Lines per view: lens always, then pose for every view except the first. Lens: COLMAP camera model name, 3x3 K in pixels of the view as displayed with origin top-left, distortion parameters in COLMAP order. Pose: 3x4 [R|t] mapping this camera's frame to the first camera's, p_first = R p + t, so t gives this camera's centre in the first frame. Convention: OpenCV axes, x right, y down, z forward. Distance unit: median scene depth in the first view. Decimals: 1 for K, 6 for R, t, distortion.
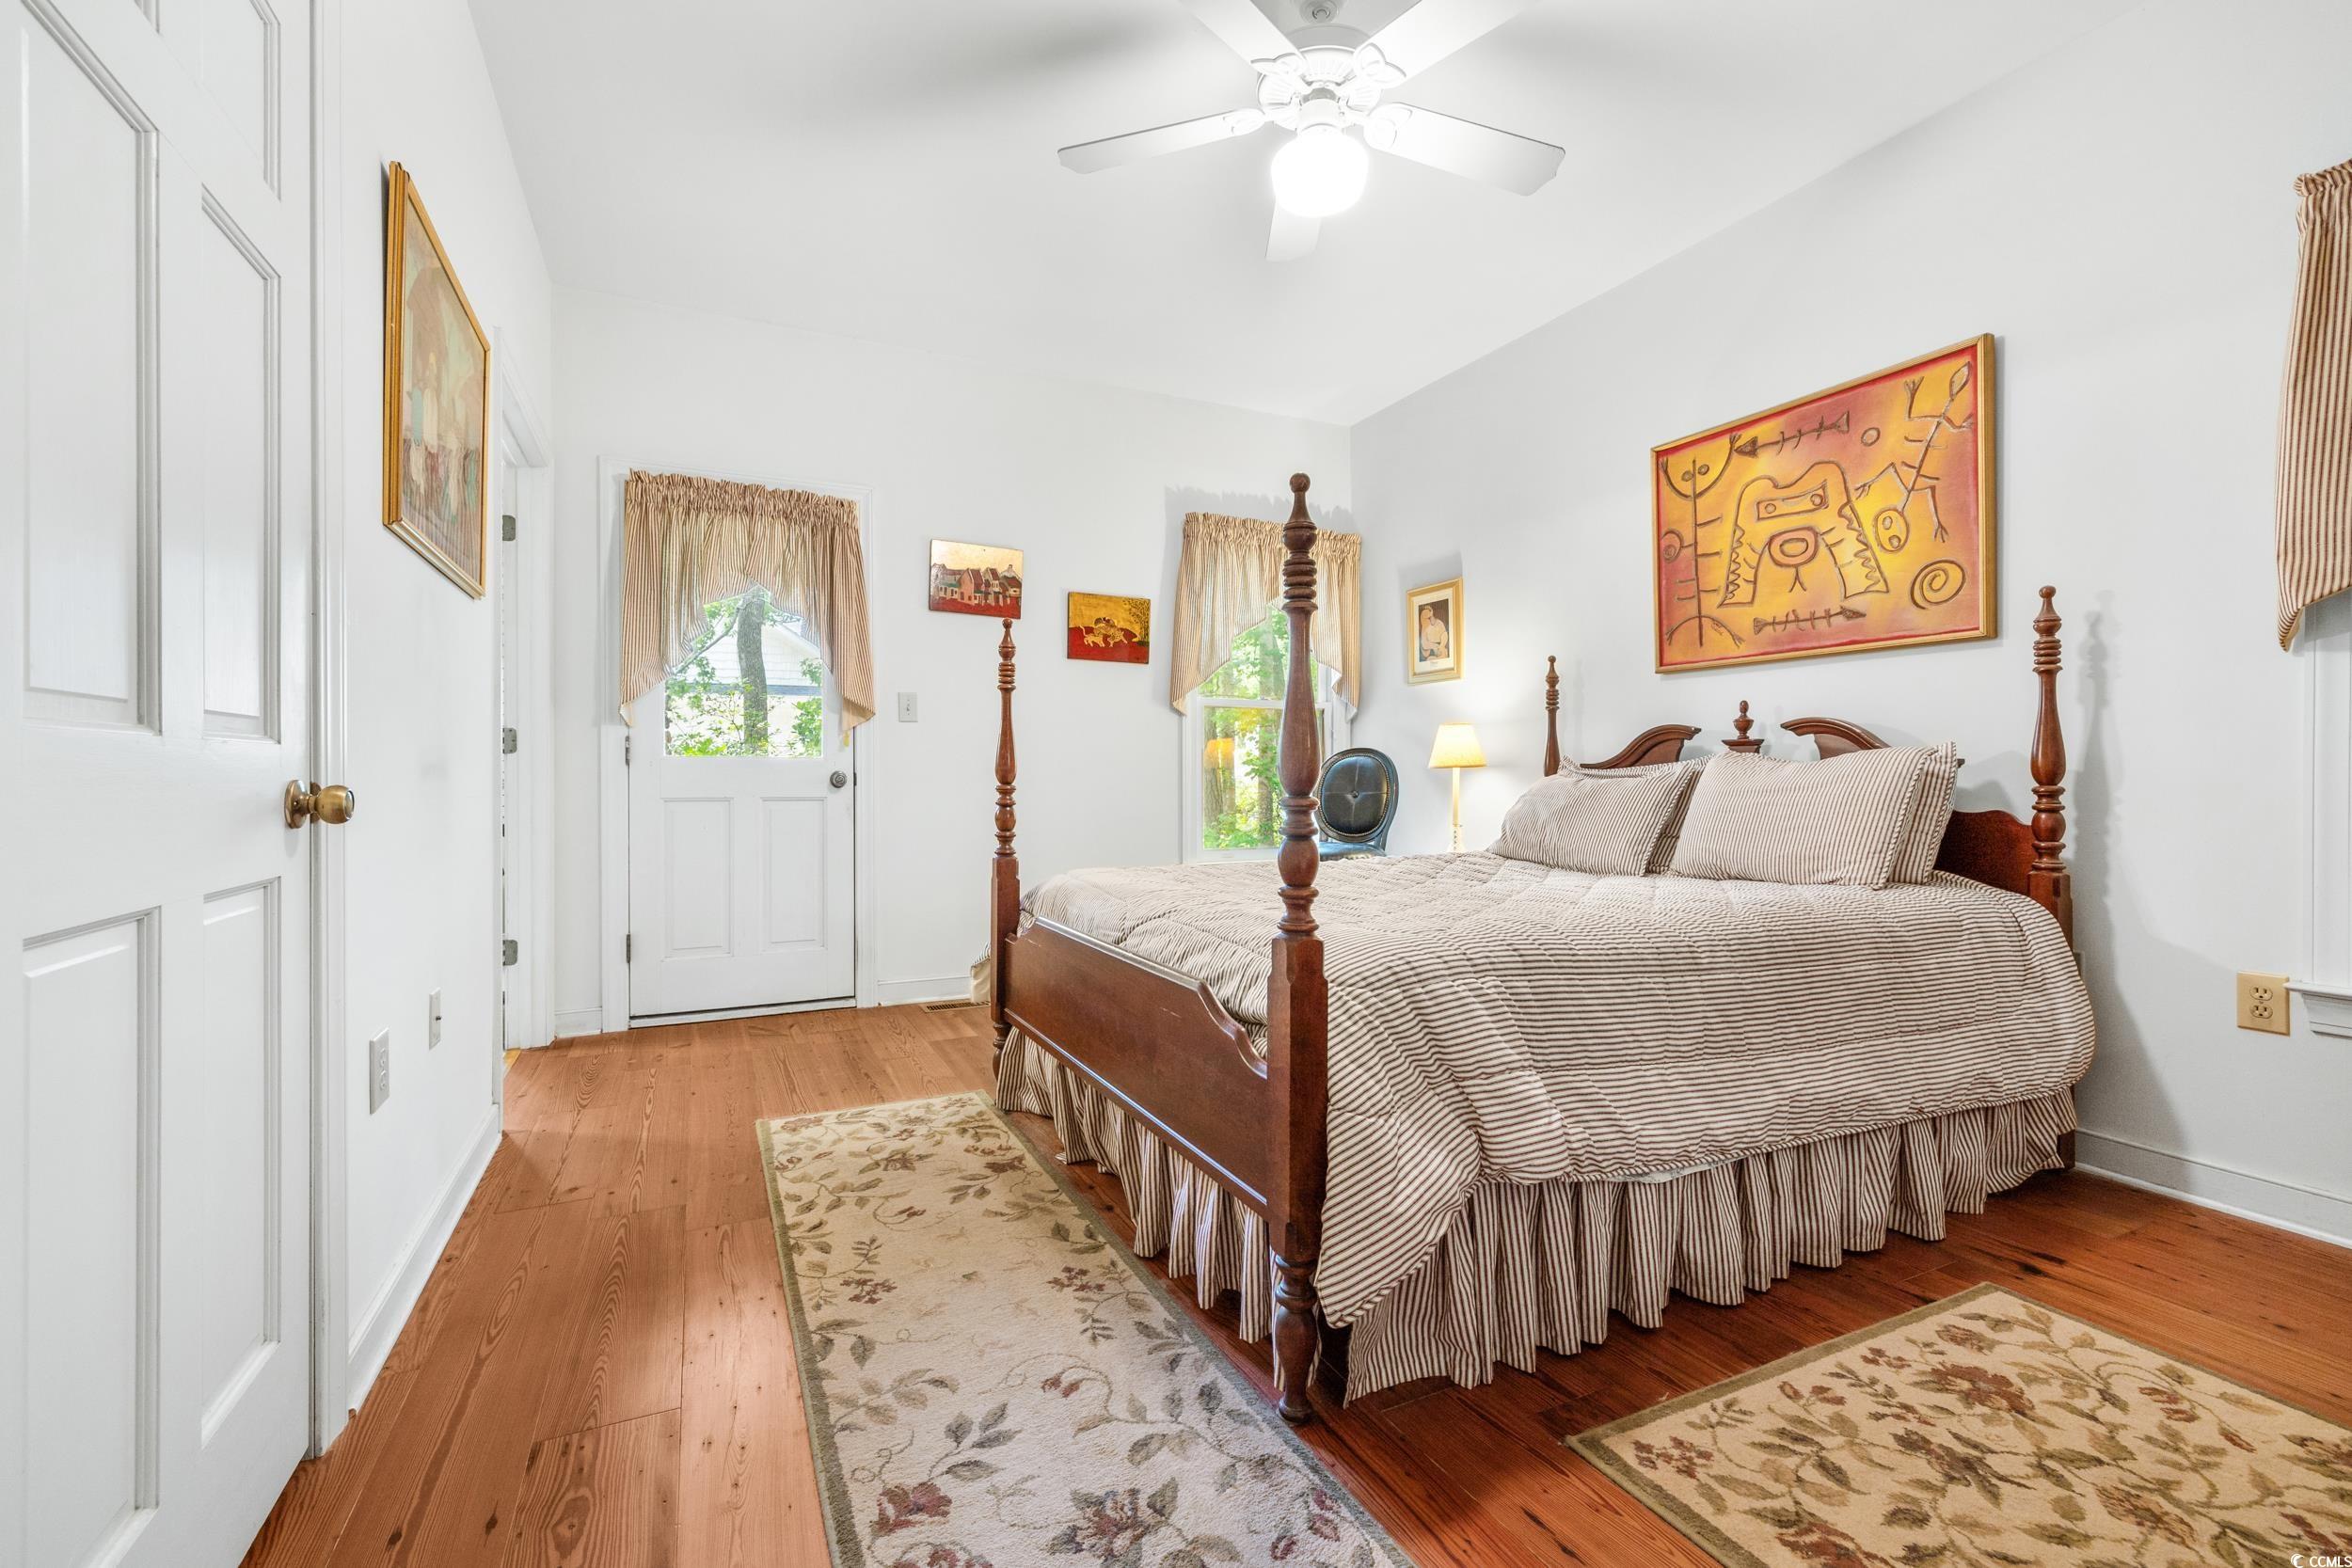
lens RADIAL K [[994.5, 0, 1171.6], [0, 994.5, 776.5], [0, 0, 1]] dist [0.001736, 0.000480]
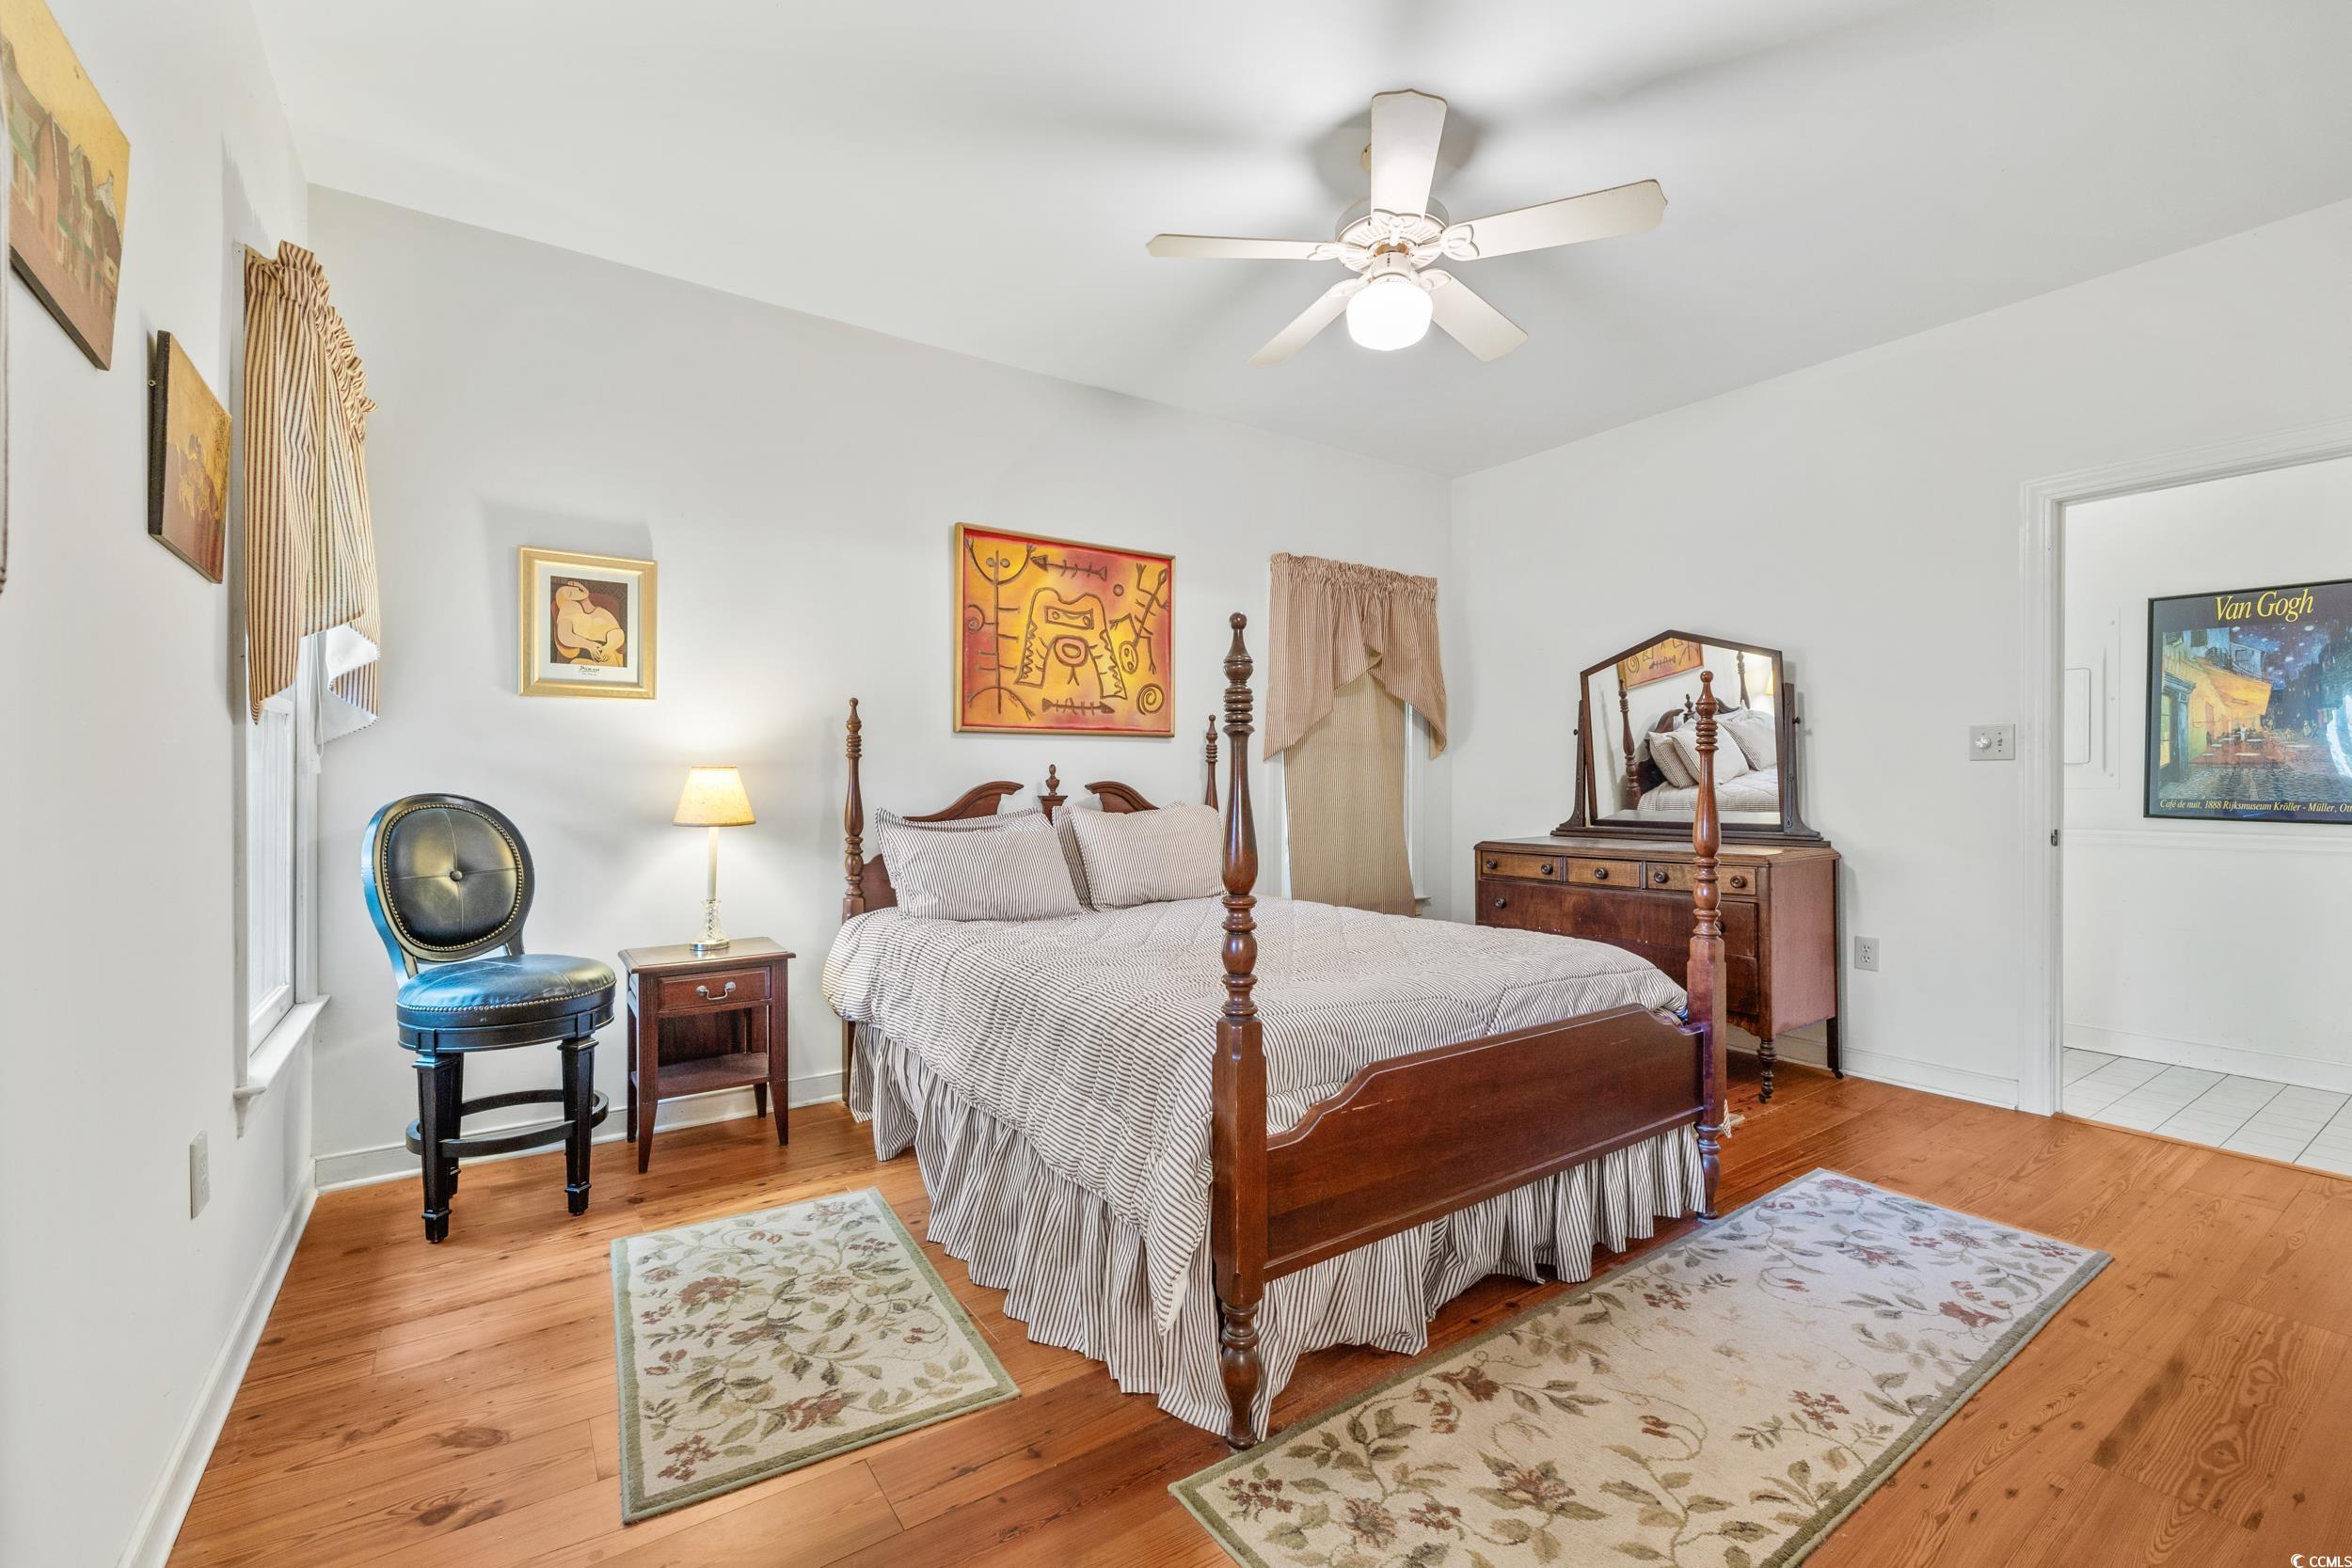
lens RADIAL K [[994.5, 0, 1182.8], [0, 994.5, 776.9], [0, 0, 1]] dist [0.001736, 0.000480]
pose [[-0.162831, 0.008708, 0.986615, -0.732697], [0.003989, 0.999959, -0.008168, -0.053609], [-0.986646, 0.002605, -0.162859, 1.115678]]
